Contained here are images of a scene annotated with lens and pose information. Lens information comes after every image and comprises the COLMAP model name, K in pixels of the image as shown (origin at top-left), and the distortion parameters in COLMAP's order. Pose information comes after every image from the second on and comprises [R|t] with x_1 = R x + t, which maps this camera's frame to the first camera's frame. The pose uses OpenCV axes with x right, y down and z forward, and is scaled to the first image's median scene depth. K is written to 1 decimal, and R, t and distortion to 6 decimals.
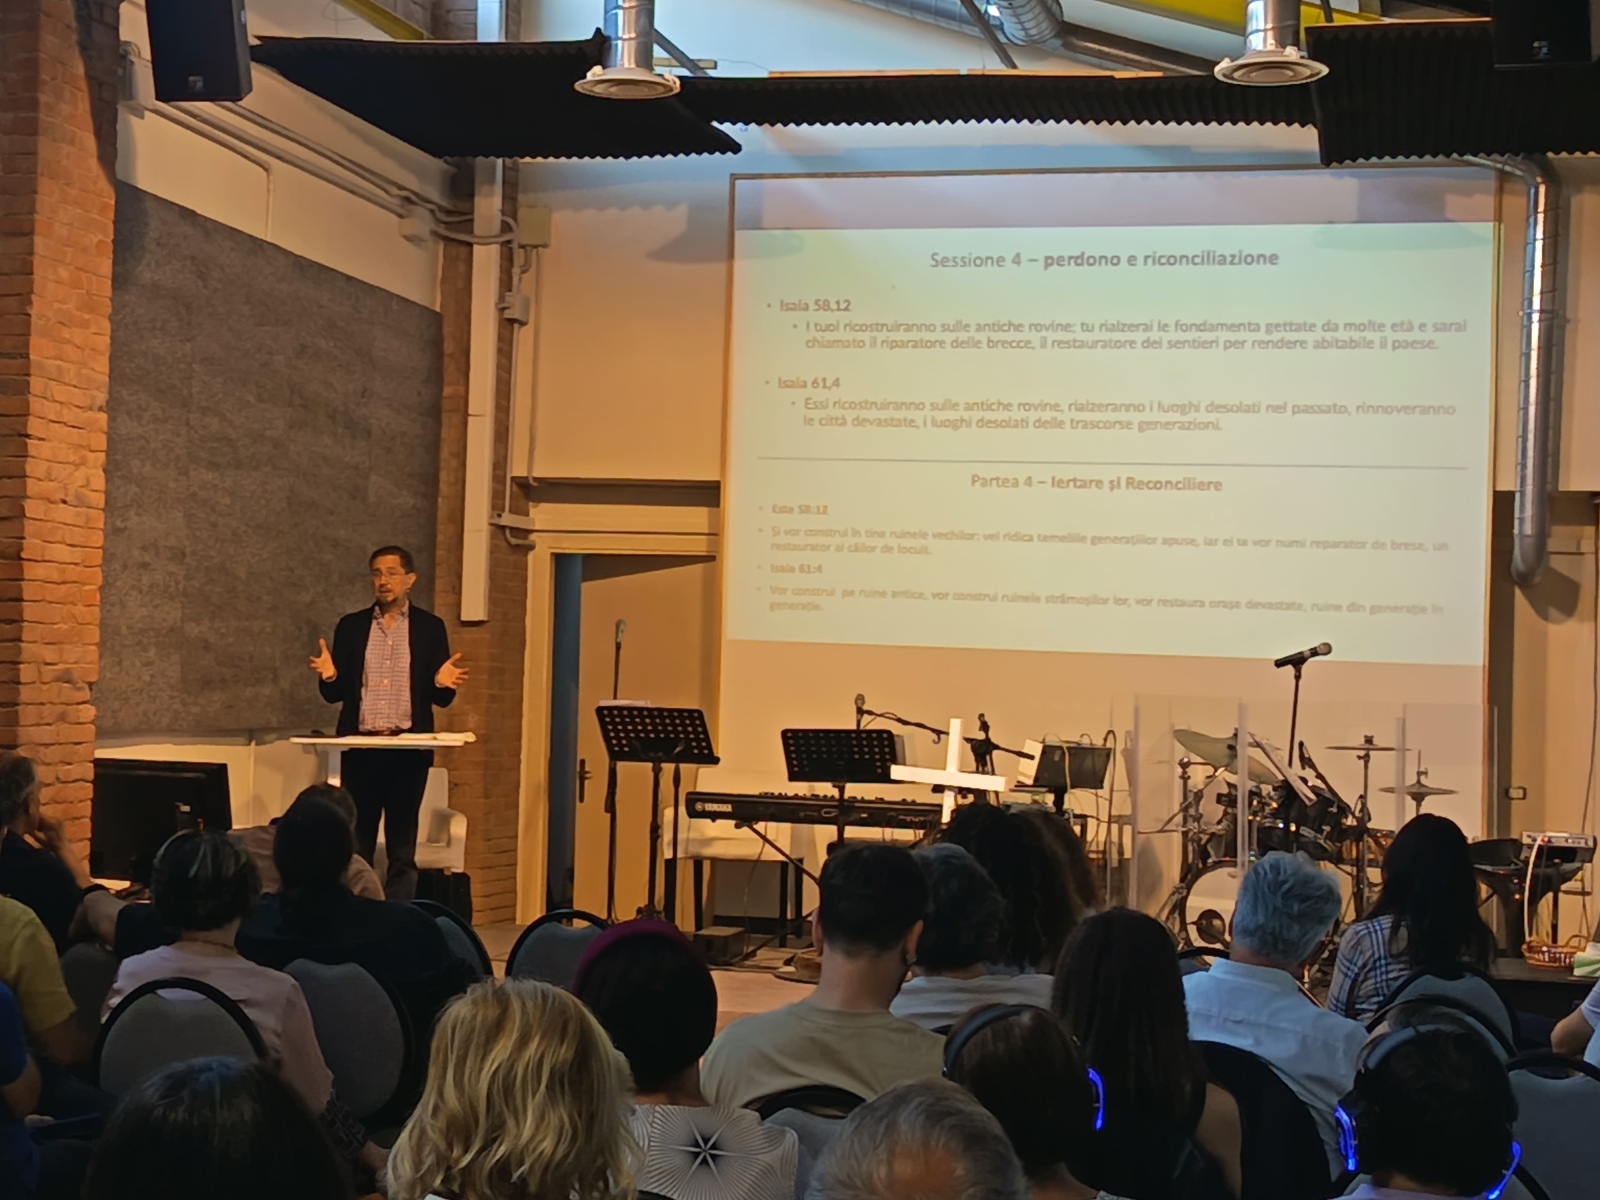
lens RADIAL K [[2868.3, 0, 792.6], [0, 2868.3, 592.3], [0, 0, 1]] dist [0.183448, 0.000000]
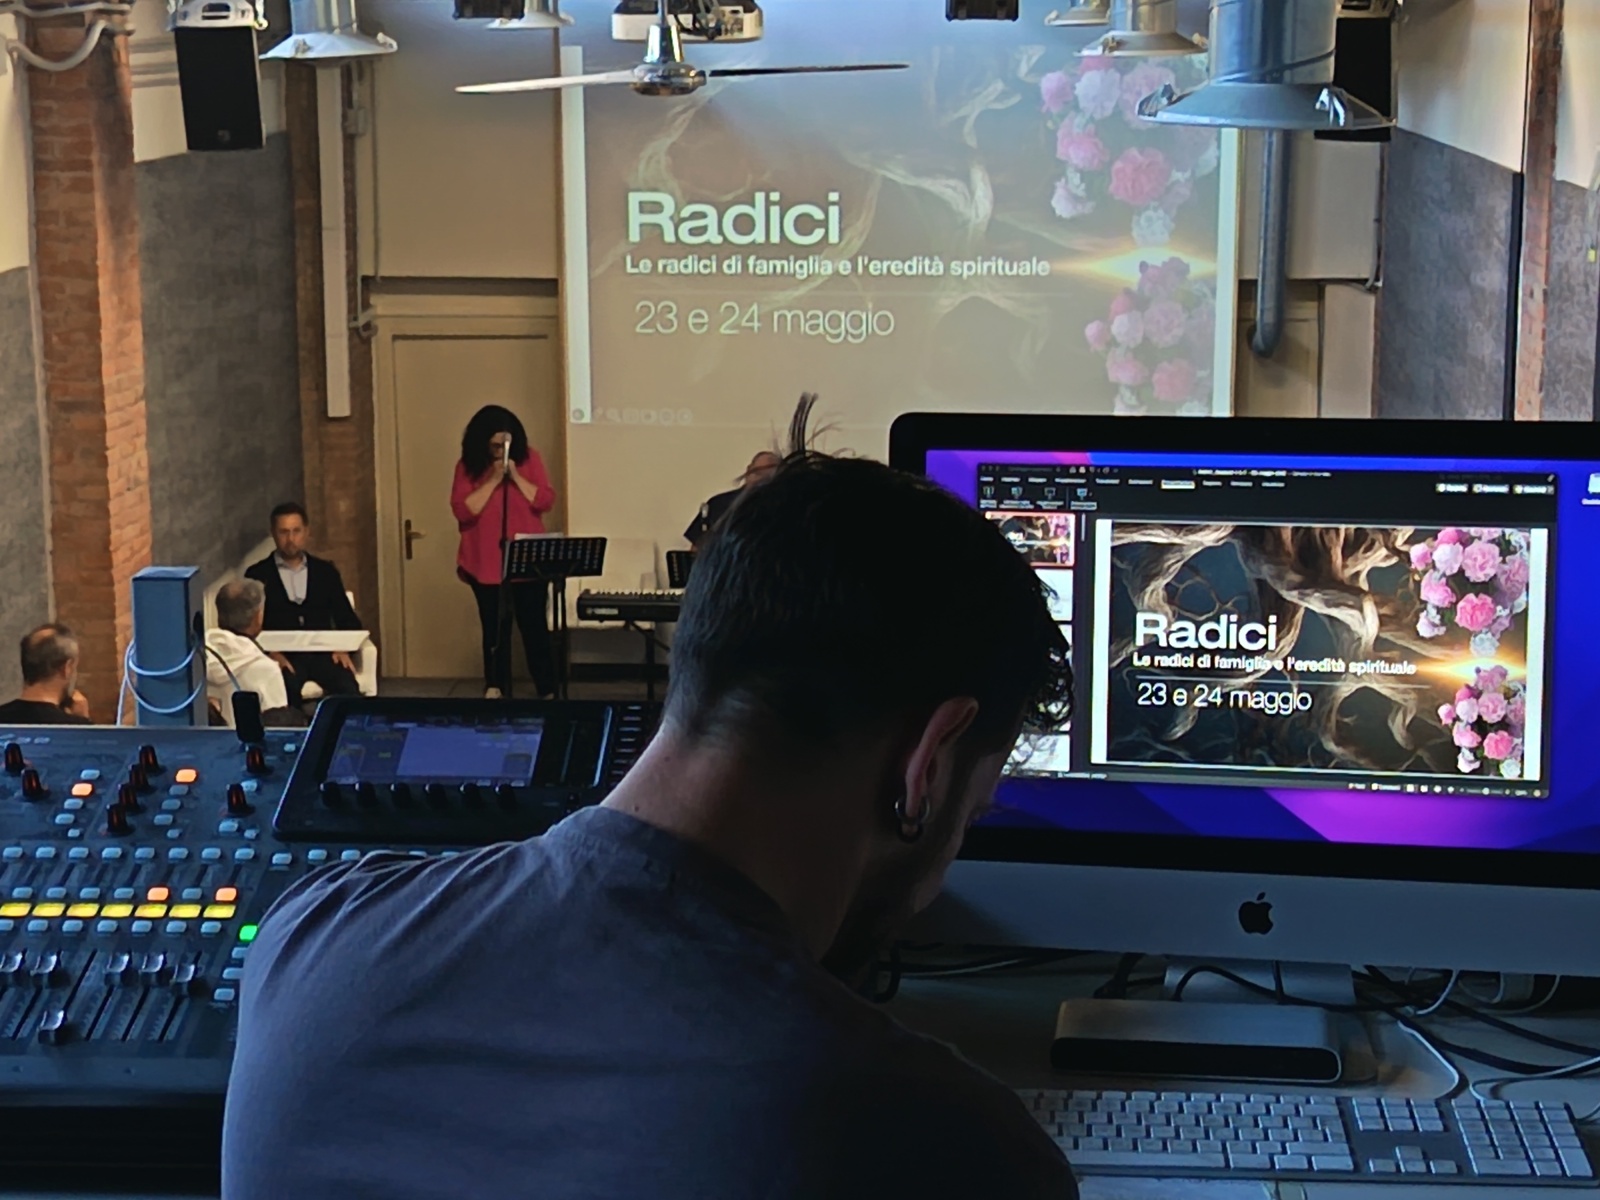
lens RADIAL K [[3127.4, 0, 796.8], [0, 3127.4, 615.1], [0, 0, 1]] dist [0.193456, 0.000000]
pose [[0.986491, -0.062436, 0.151452, -0.132916], [0.026660, 0.973384, 0.227623, -0.196776], [-0.161633, -0.220511, 0.961899, -0.215719]]
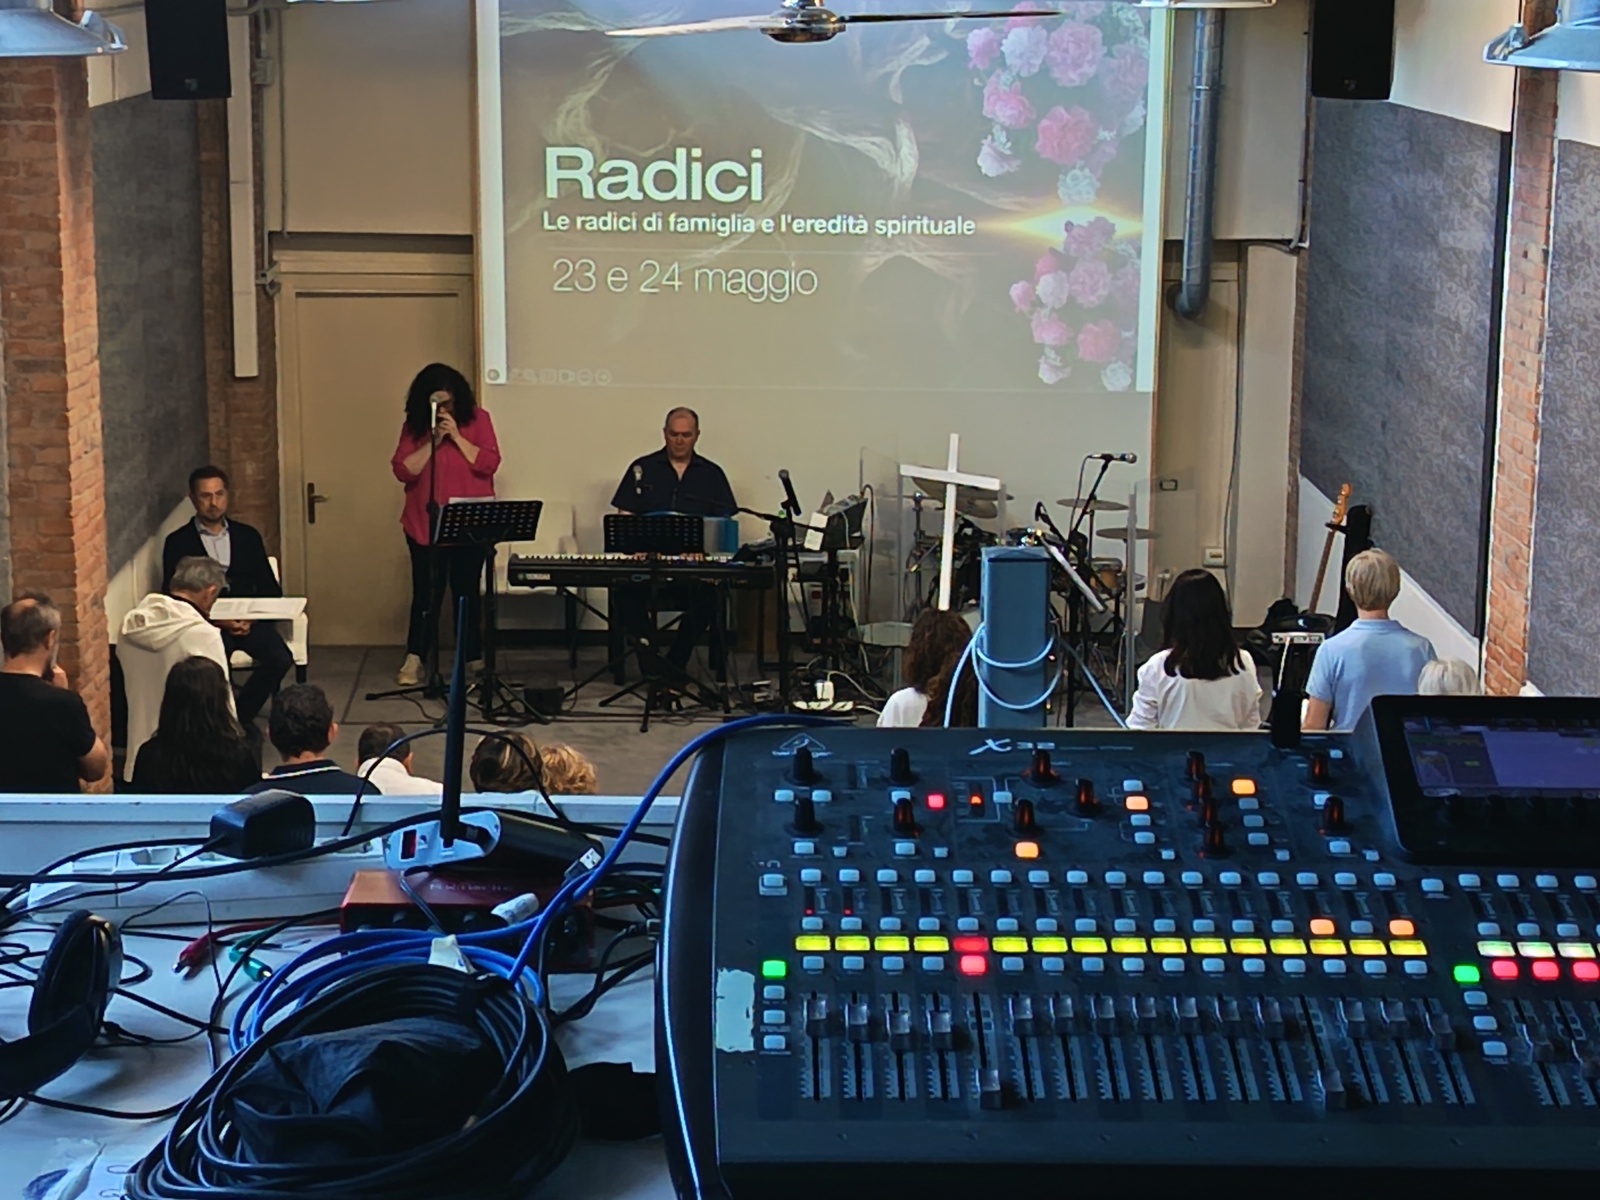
lens RADIAL K [[3127.4, 0, 788.4], [0, 3127.4, 595.9], [0, 0, 1]] dist [0.193456, 0.000000]
pose [[0.971640, -0.067892, 0.226509, -0.197391], [0.013030, 0.971813, 0.235391, -0.194628], [-0.236106, -0.225764, 0.945137, -0.180933]]
